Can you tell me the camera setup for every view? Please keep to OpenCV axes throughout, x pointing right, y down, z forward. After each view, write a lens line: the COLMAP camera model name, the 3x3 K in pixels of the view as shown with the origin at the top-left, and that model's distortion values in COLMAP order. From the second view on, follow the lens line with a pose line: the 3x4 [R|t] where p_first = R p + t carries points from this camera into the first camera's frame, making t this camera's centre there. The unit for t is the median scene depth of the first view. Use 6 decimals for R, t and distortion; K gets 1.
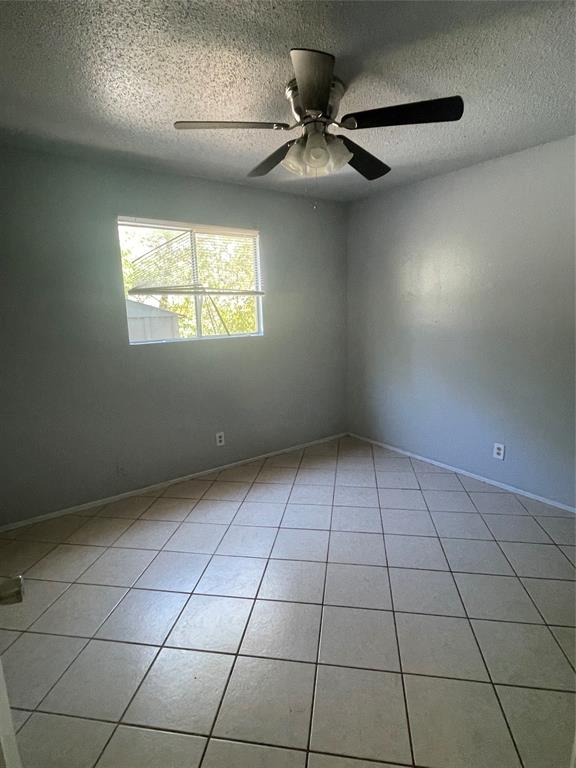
lens RADIAL K [[407.5, 0, 288.0], [0, 407.5, 384.0], [0, 0, 1]] dist [0.000899, 0.000068]
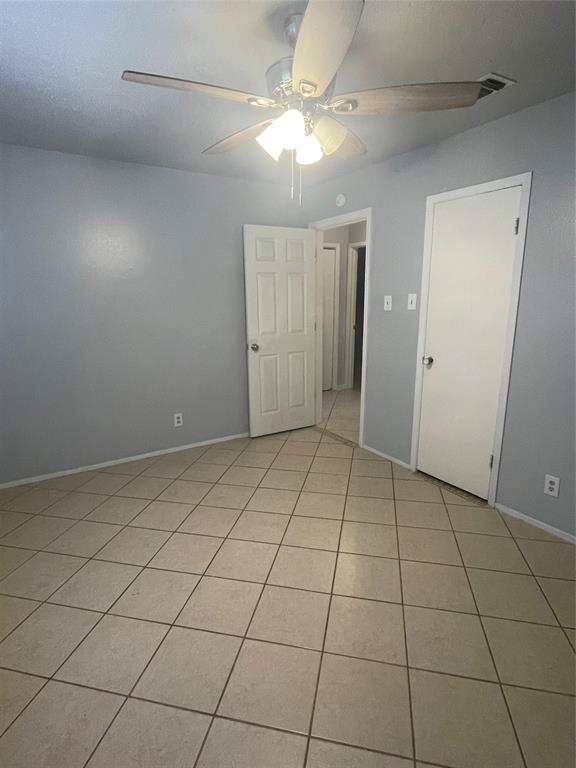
lens RADIAL K [[395.0, 0, 288.0], [0, 395.0, 384.0], [0, 0, 1]] dist [-0.000693, 0.000138]
pose [[0.997429, 0.045648, -0.055248, 0.033313], [-0.043569, 0.998317, 0.038283, -0.041924], [0.056903, -0.035777, 0.997738, 0.202411]]
